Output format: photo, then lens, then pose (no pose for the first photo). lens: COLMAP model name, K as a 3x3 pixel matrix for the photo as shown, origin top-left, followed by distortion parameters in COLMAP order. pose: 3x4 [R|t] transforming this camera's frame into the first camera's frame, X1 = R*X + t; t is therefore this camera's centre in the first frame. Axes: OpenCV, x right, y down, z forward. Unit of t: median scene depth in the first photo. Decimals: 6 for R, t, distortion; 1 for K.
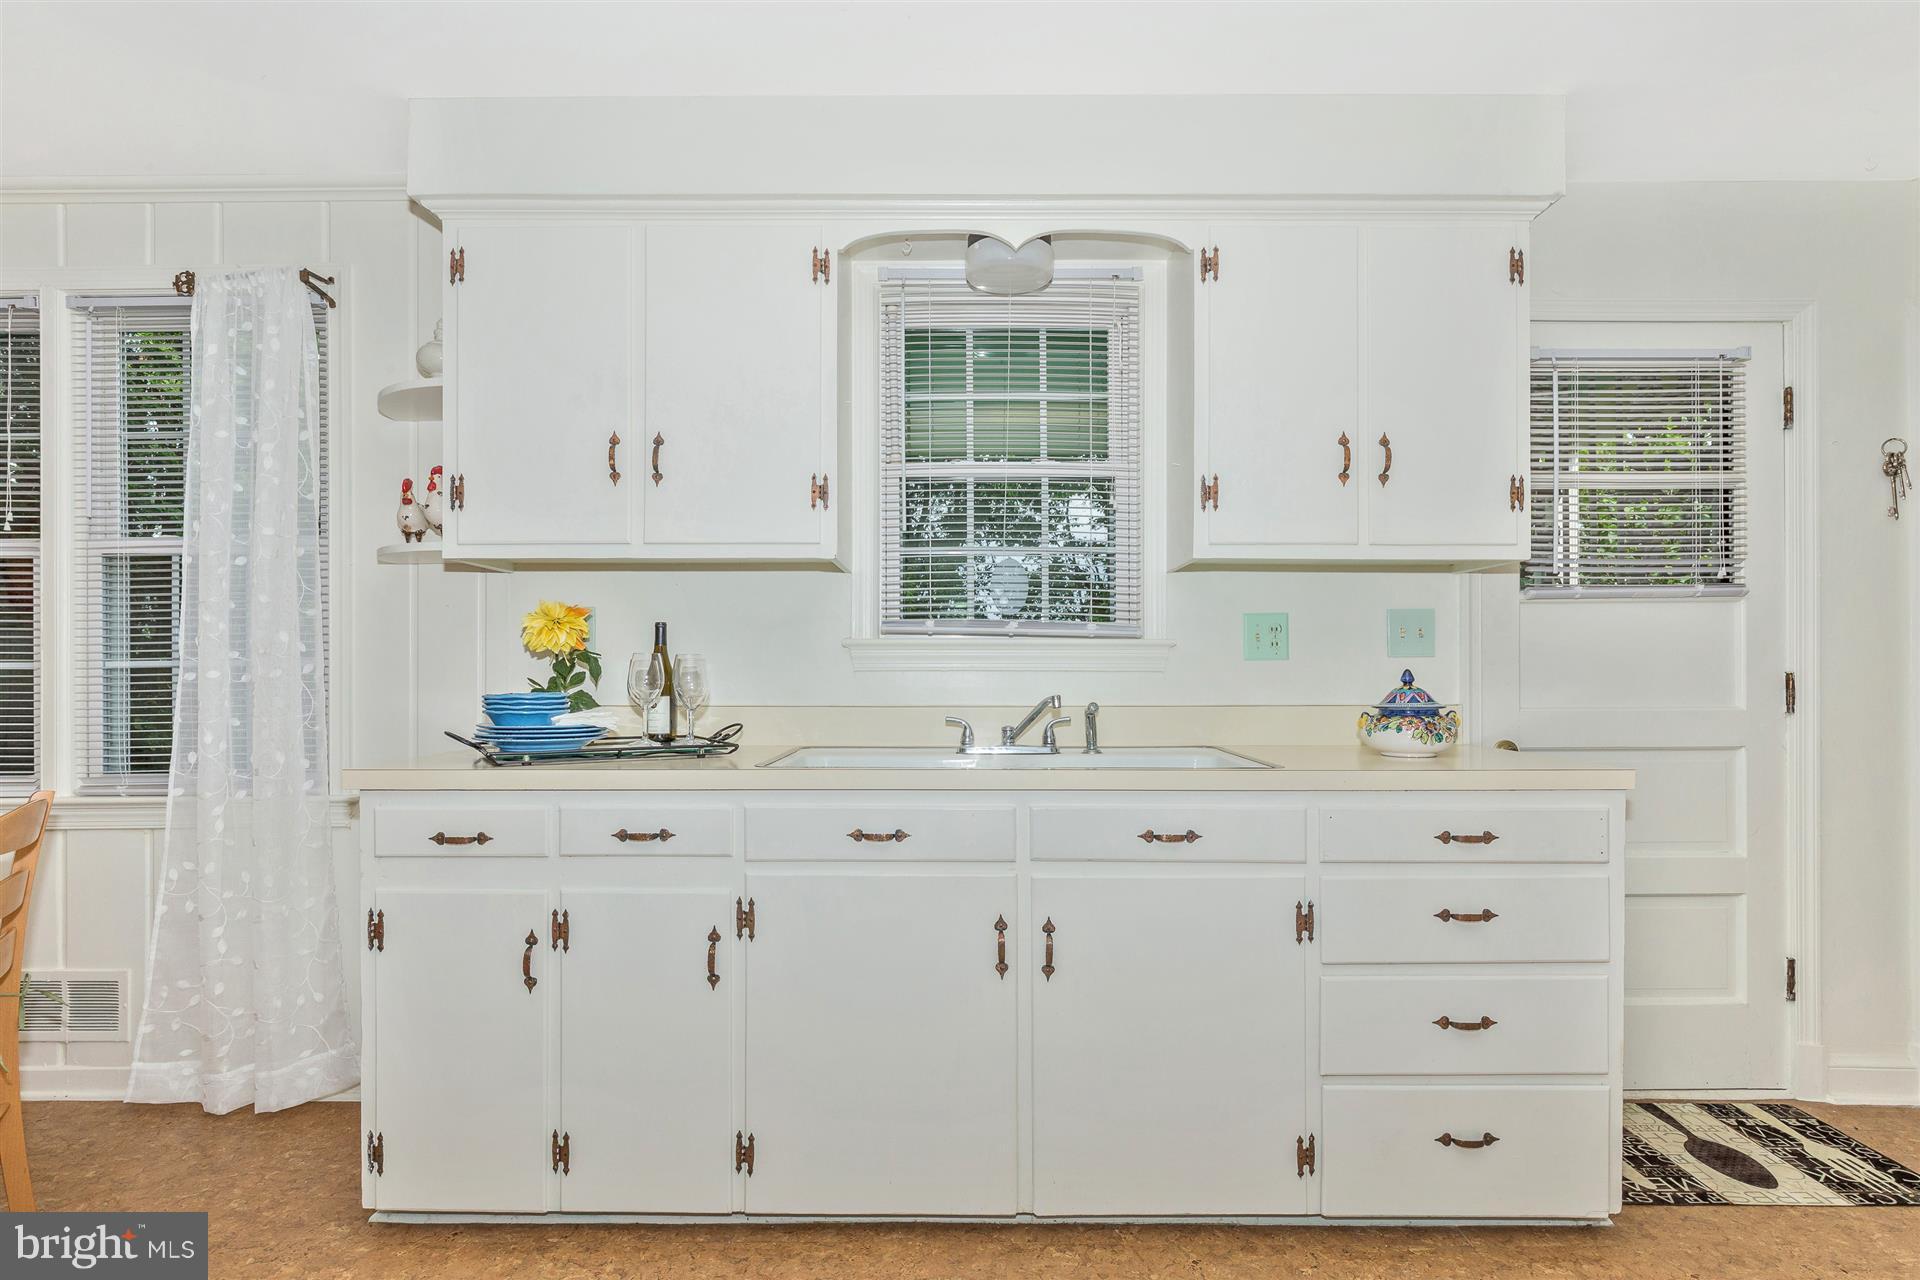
lens RADIAL K [[1001.1, 0, 1071.2], [0, 1001.1, 669.6], [0, 0, 1]] dist [-0.002937, -0.000066]
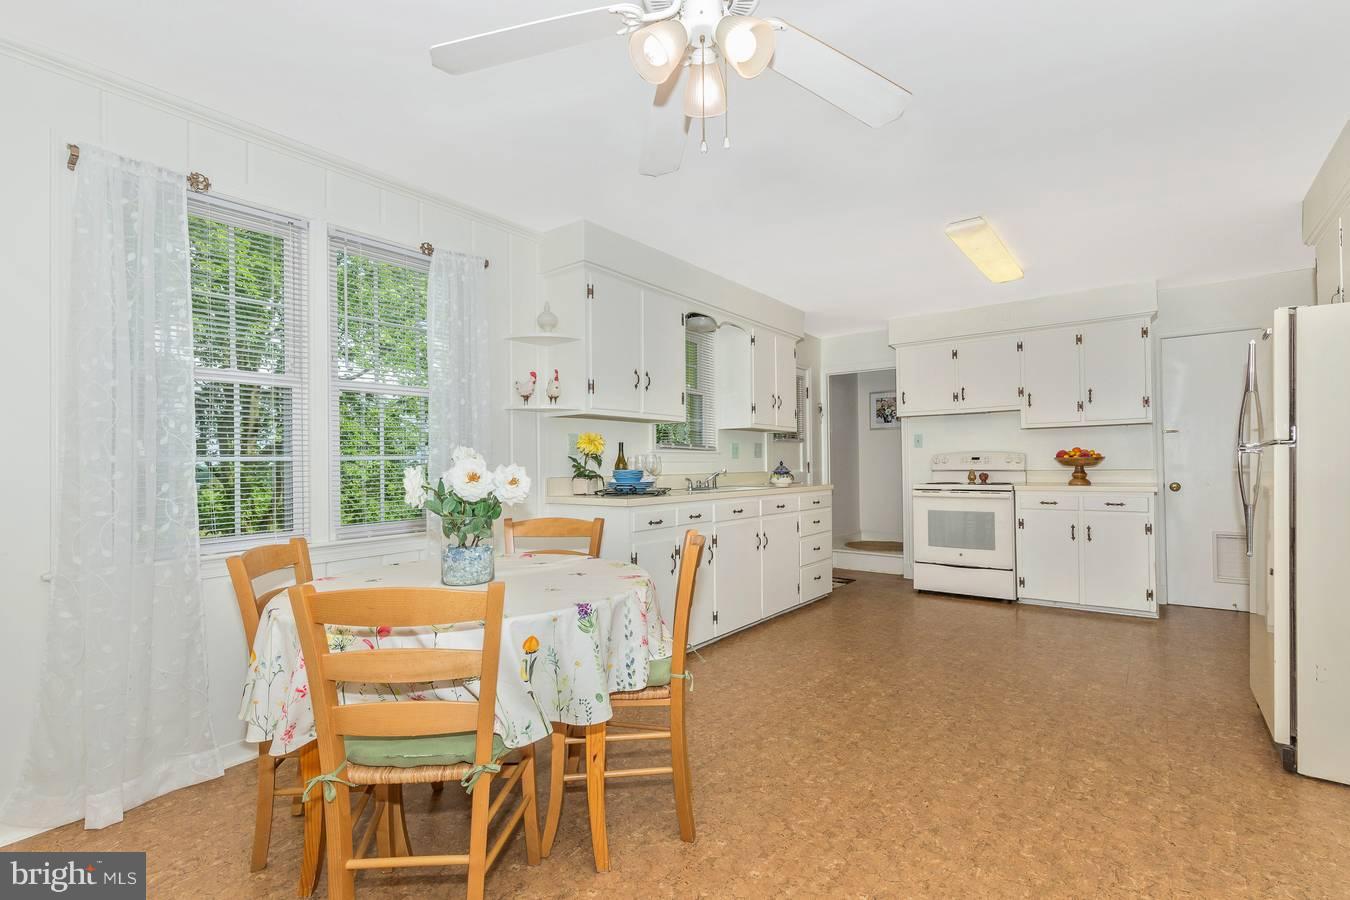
lens RADIAL K [[611.6, 0, 677.1], [0, 611.6, 448.3], [0, 0, 1]] dist [-0.000455, -0.000063]
pose [[0.611144, 0.019432, 0.791281, -1.612835], [0.004206, 0.999605, -0.027796, 0.014491], [-0.791508, 0.020315, 0.610821, -0.048953]]
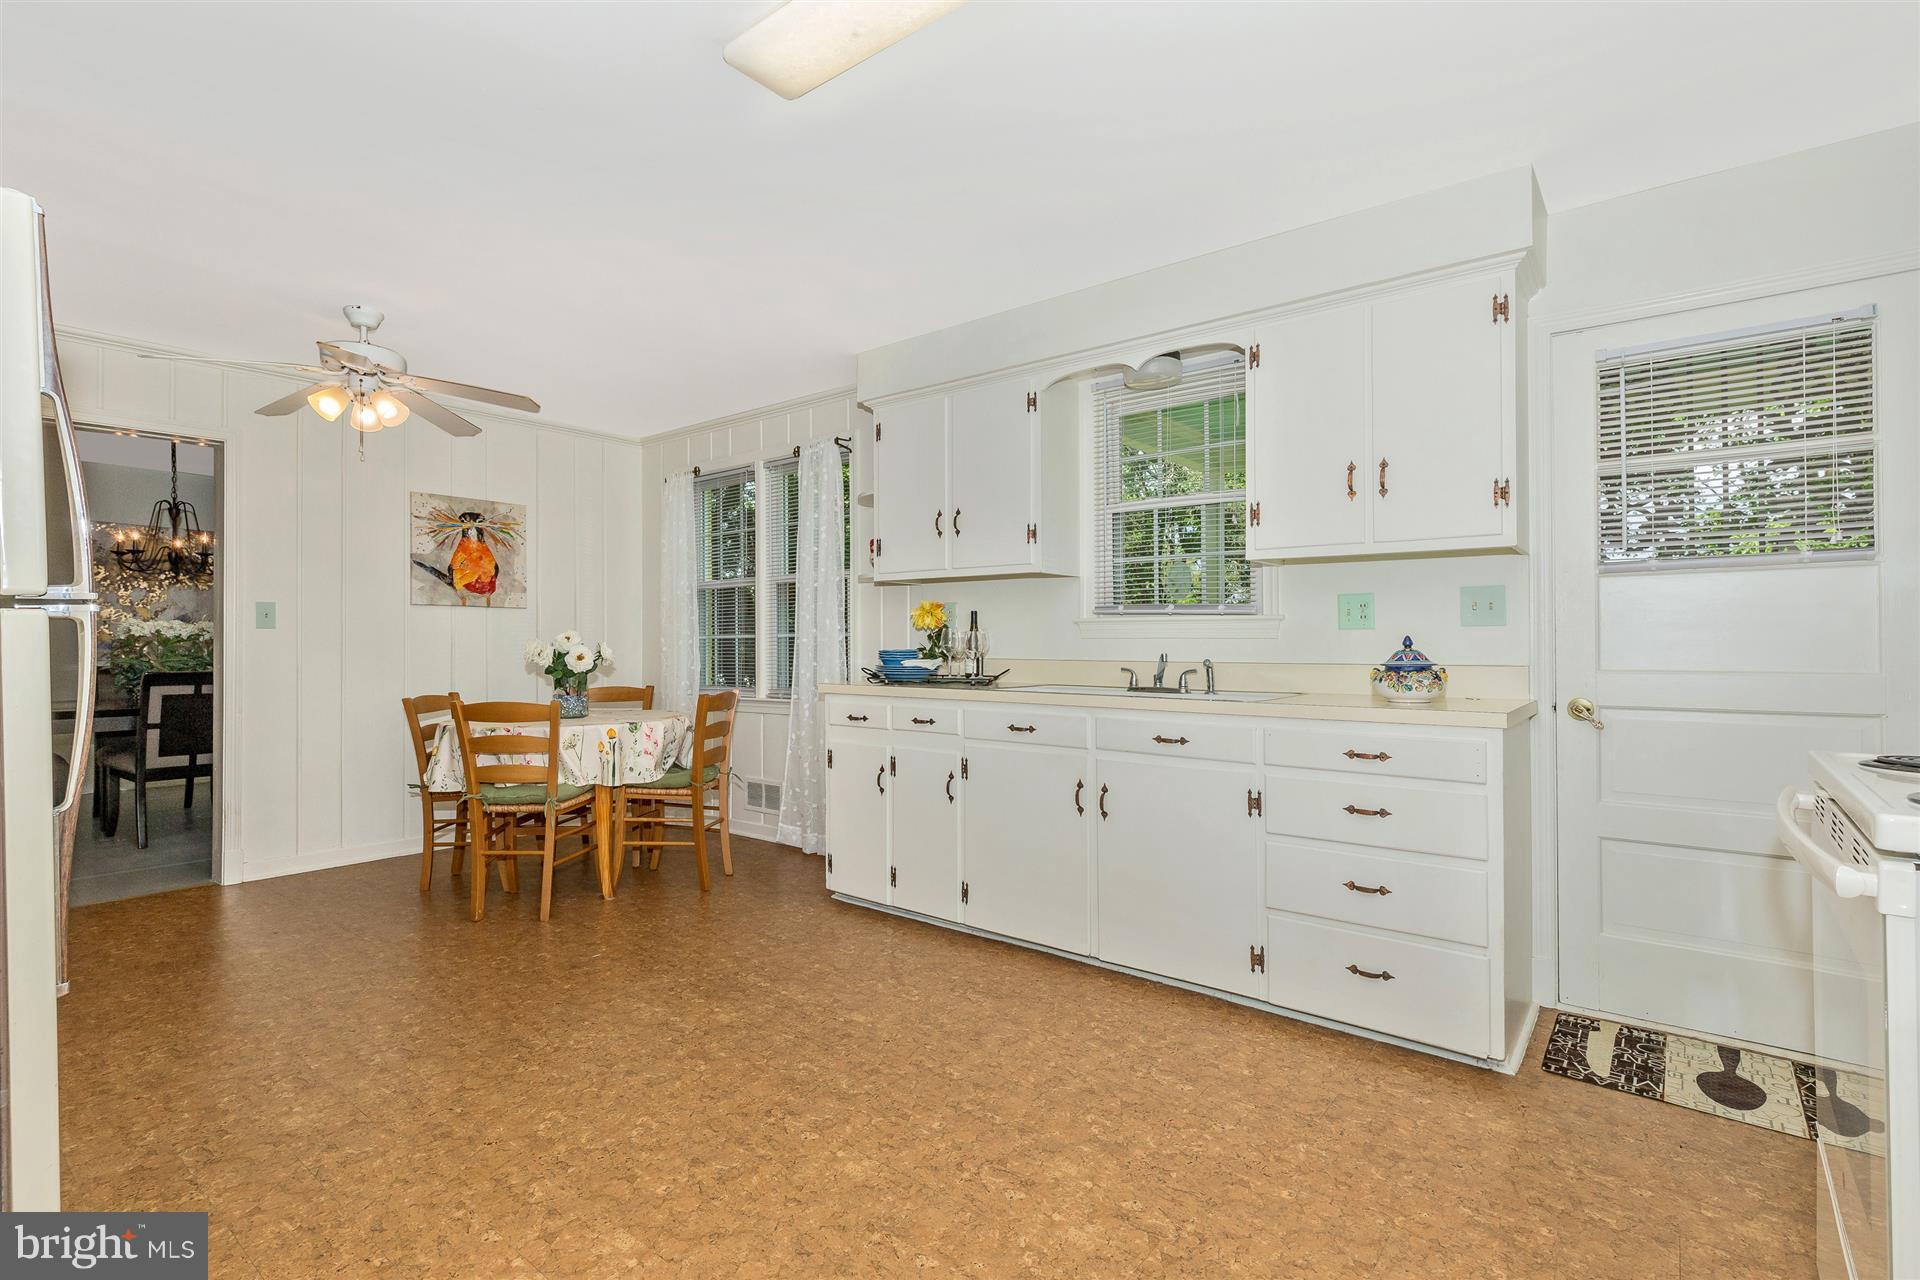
lens RADIAL K [[895.1, 0, 972.8], [0, 895.1, 642.6], [0, 0, 1]] dist [0.014034, -0.000717]
pose [[0.789135, 0.001534, -0.614218, 0.598892], [0.000880, 0.999993, 0.003628, 0.003977], [0.614219, -0.003403, 0.789128, -0.269684]]
